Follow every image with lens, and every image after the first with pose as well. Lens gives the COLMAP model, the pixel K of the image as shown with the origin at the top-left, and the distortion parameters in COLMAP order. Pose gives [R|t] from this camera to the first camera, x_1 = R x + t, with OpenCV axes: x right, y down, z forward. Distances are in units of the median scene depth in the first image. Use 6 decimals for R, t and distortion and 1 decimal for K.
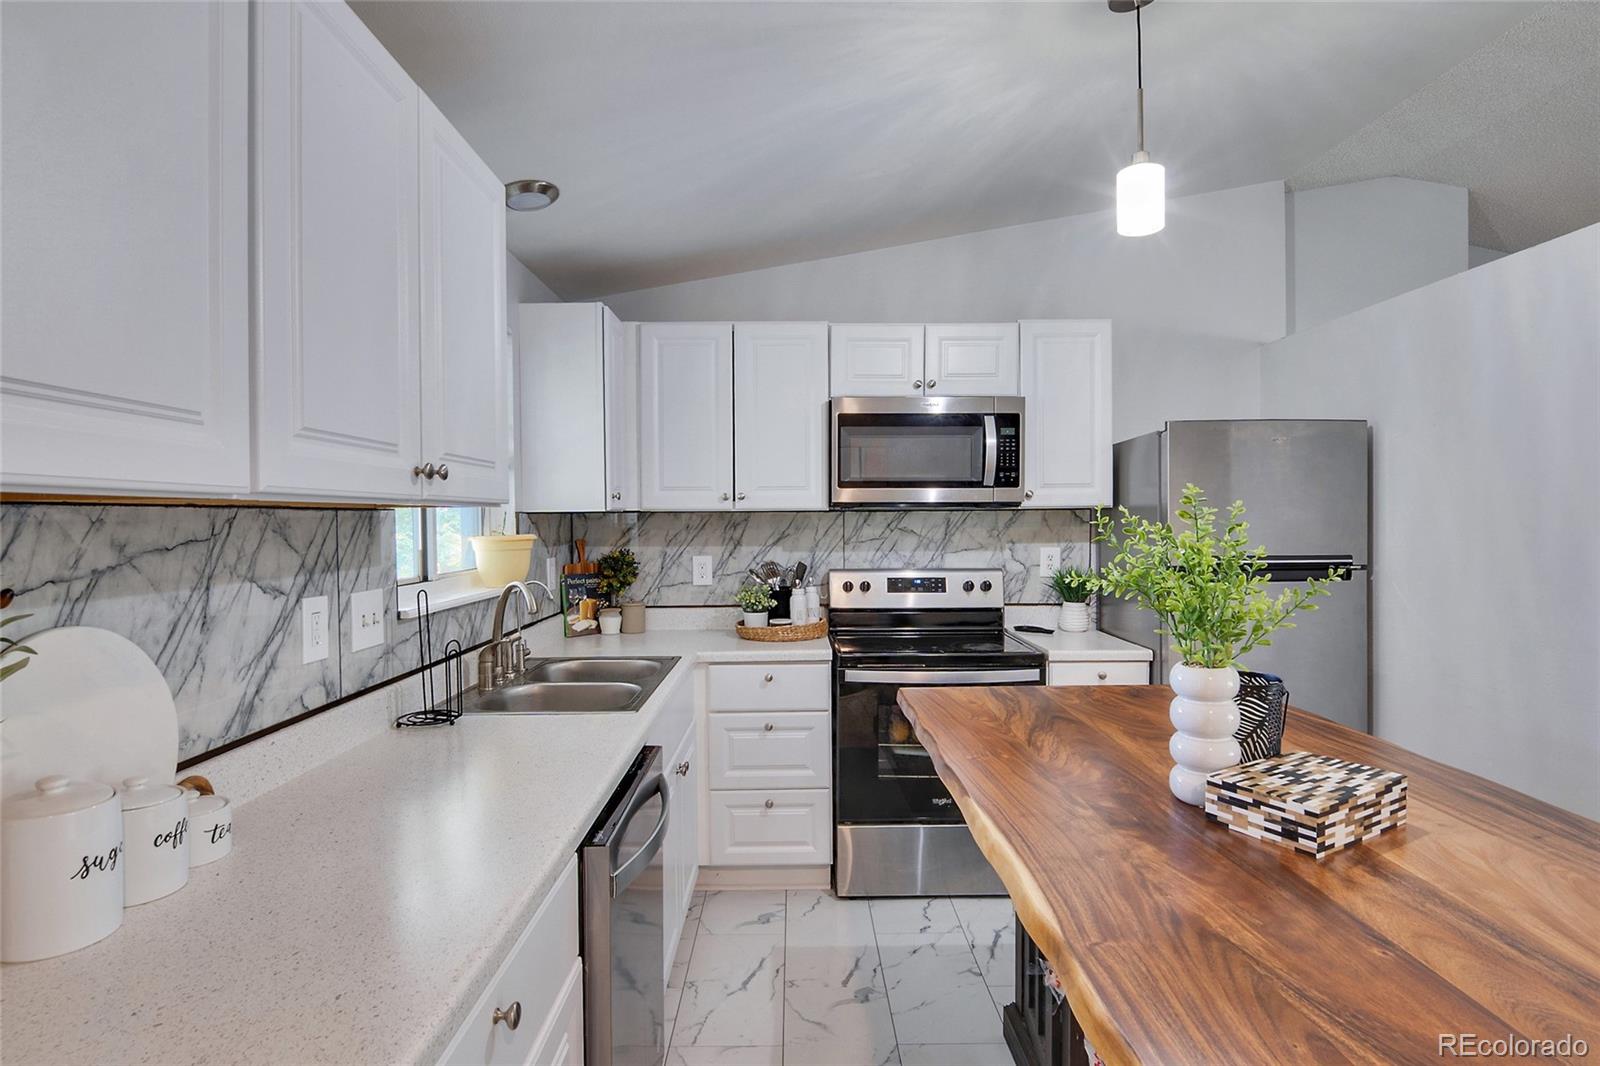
lens RADIAL K [[819.4, 0, 804.1], [0, 819.4, 524.9], [0, 0, 1]] dist [0.002990, -0.009648]
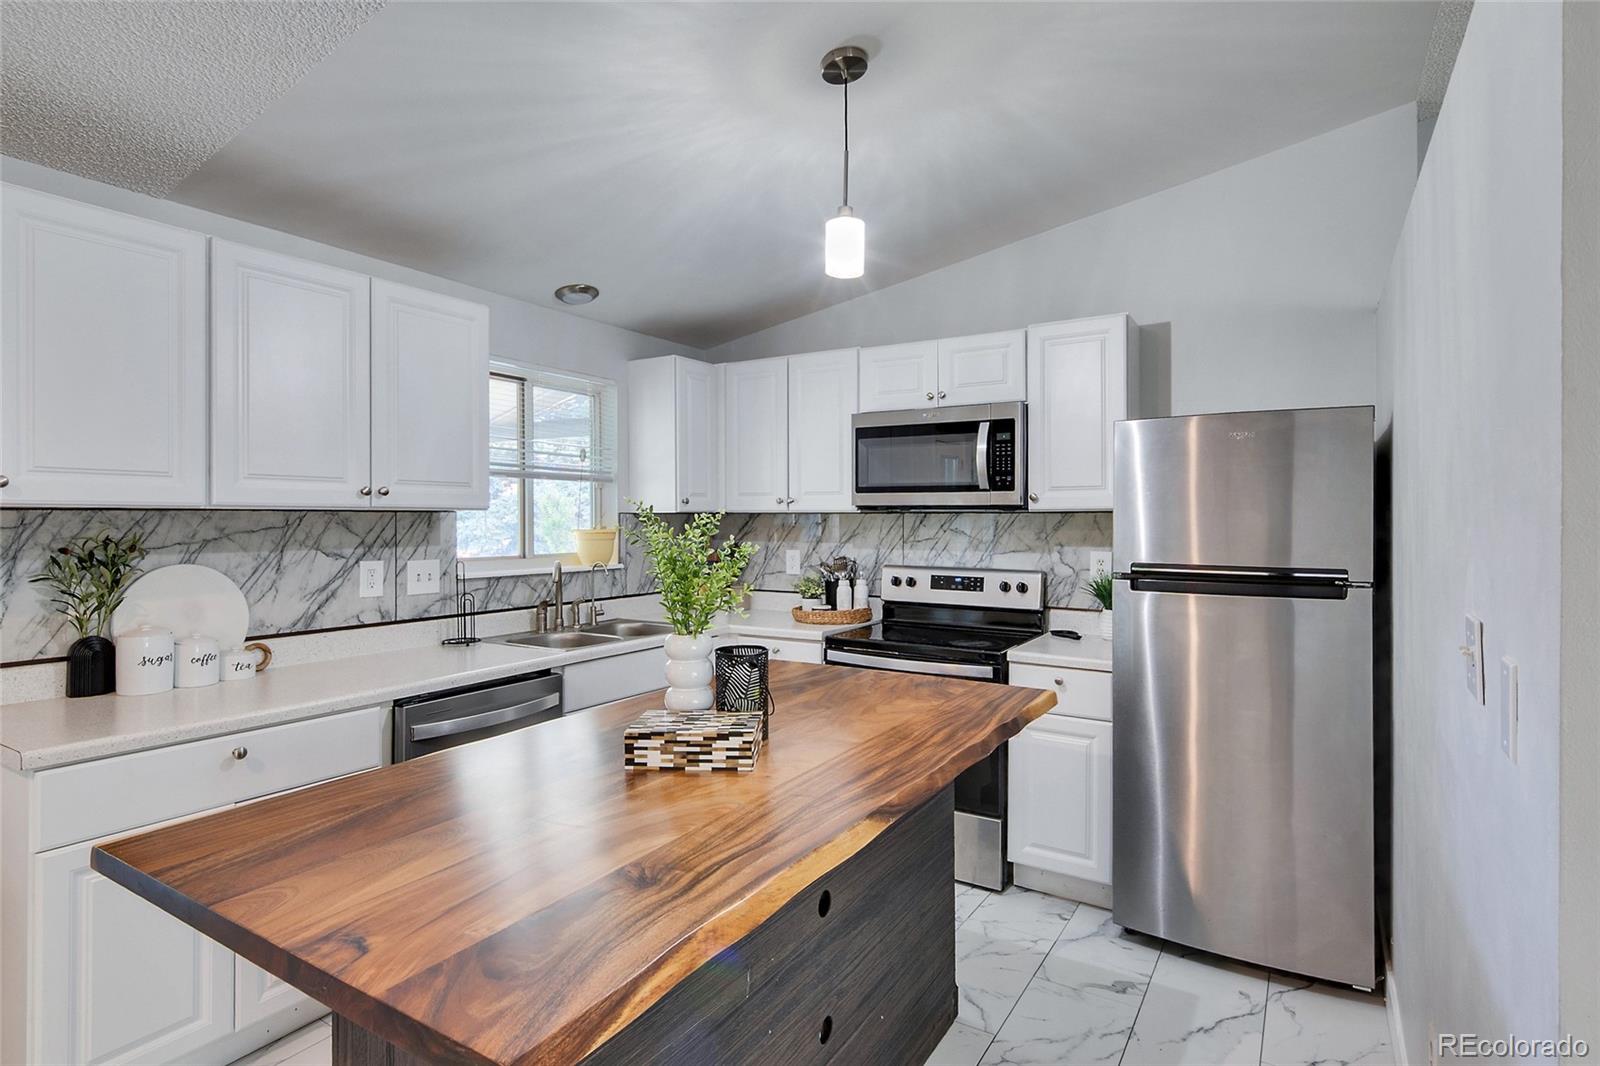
lens RADIAL K [[819.4, 0, 804.1], [0, 819.4, 524.9], [0, 0, 1]] dist [0.002990, -0.009648]
pose [[0.847689, 0.012699, -0.530341, 0.580635], [-0.012046, 0.999916, 0.004690, -0.004934], [0.530356, 0.002412, 0.847771, -0.004268]]
